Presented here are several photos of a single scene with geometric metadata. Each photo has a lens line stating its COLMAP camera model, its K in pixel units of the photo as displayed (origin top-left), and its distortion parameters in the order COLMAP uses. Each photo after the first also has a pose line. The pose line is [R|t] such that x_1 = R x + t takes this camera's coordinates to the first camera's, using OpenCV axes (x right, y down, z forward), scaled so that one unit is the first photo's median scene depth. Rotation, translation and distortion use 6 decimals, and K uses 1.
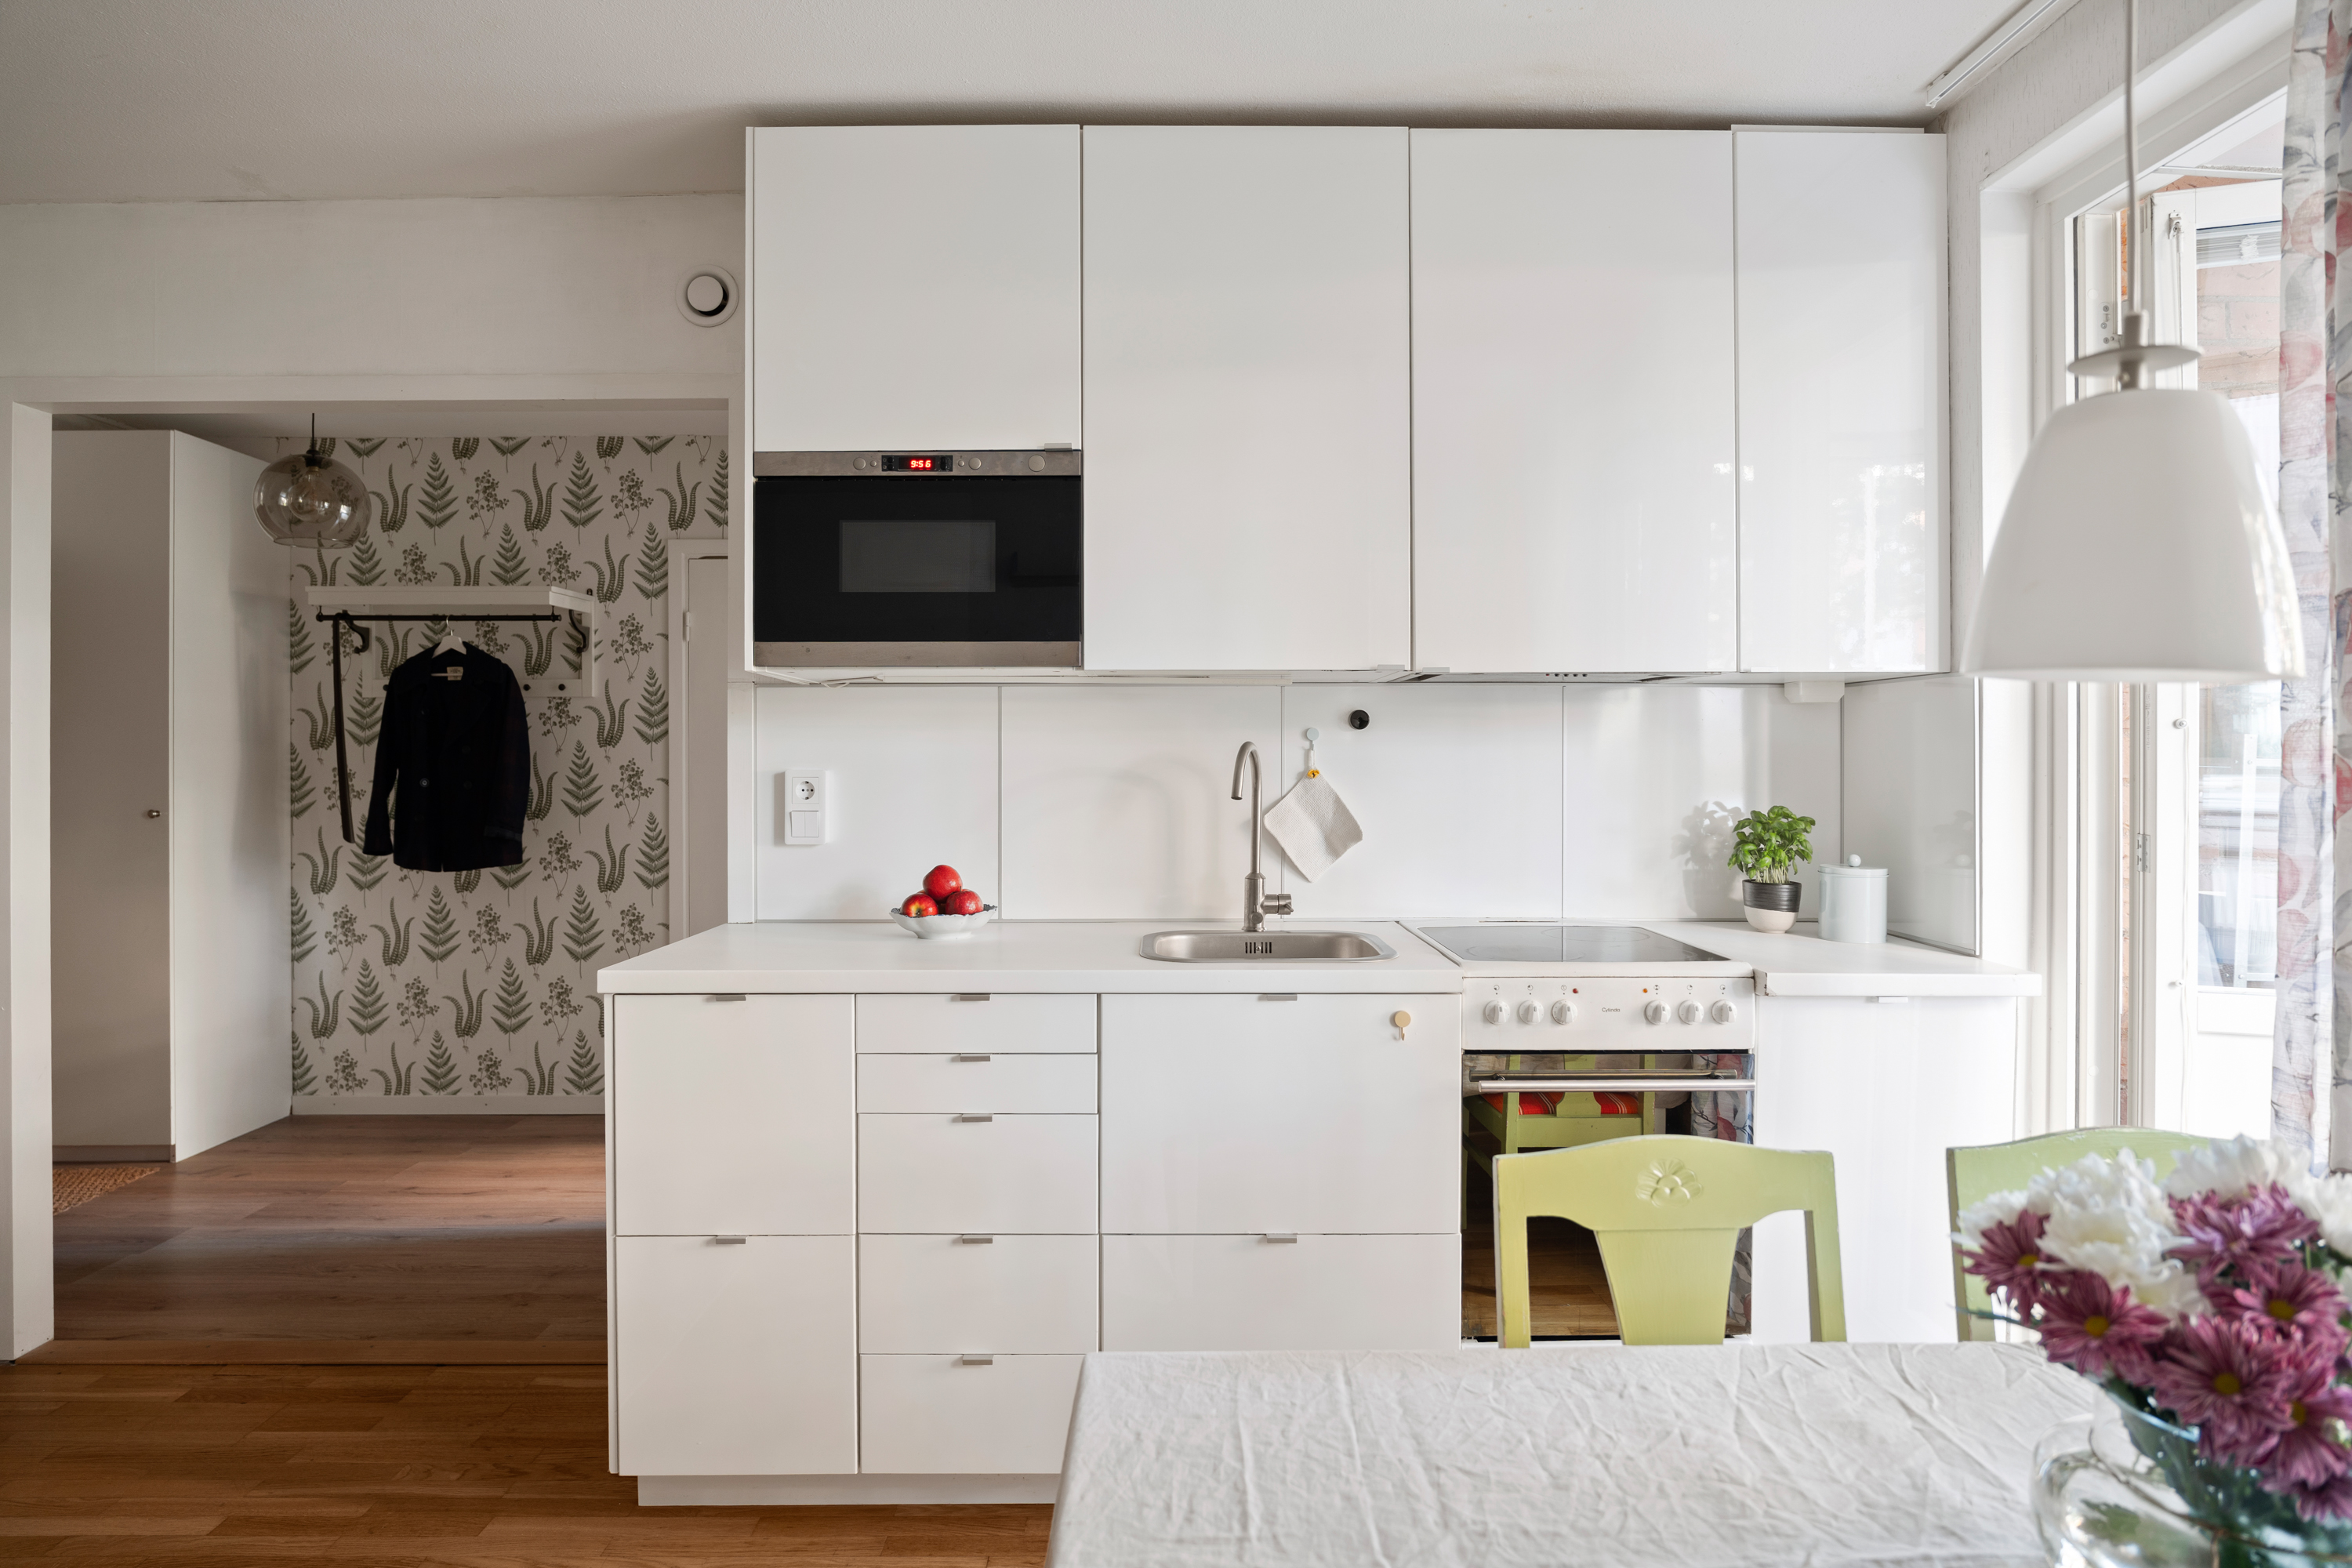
lens RADIAL K [[1411.7, 0, 1176.0], [0, 1411.7, 784.0], [0, 0, 1]] dist [-0.001208, -0.000486]
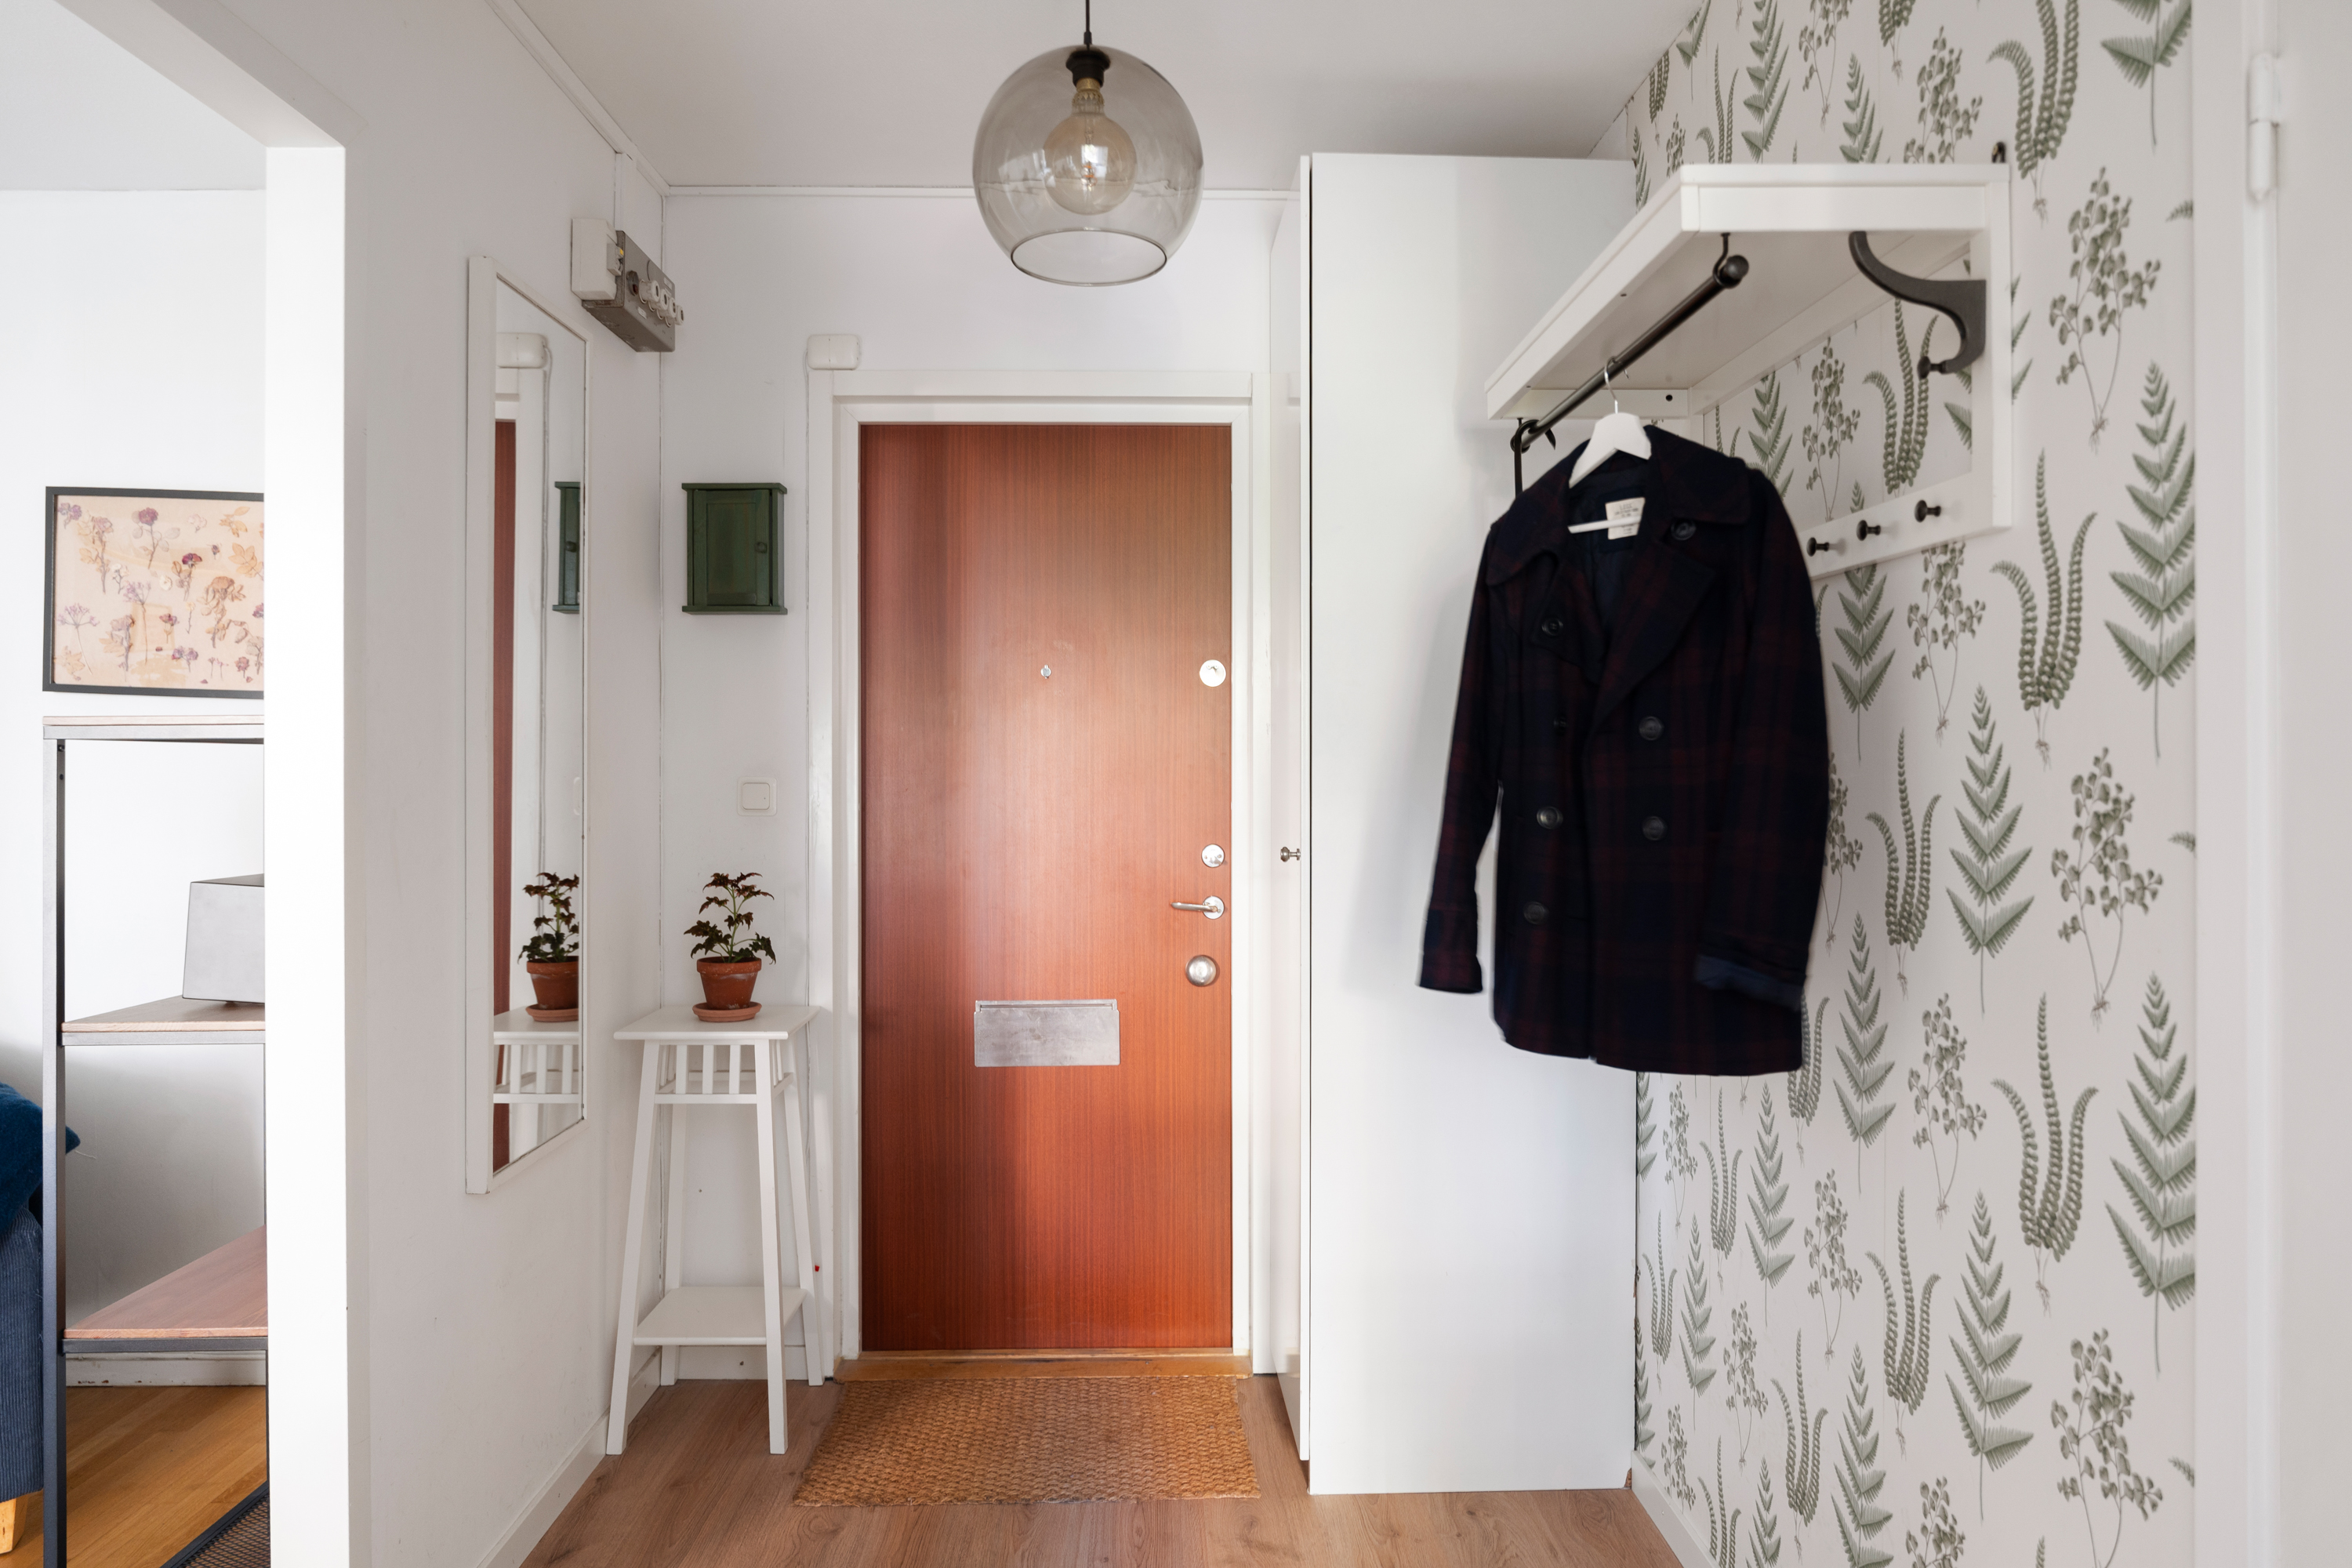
lens RADIAL K [[1484.0, 0, 1176.0], [0, 1484.0, 784.0], [0, 0, 1]] dist [-0.036728, 0.000060]
pose [[0.004638, 0.016125, -0.999859, -0.126908], [-0.007099, 0.999845, 0.016092, -0.014981], [0.999964, 0.007023, 0.004752, 0.838074]]
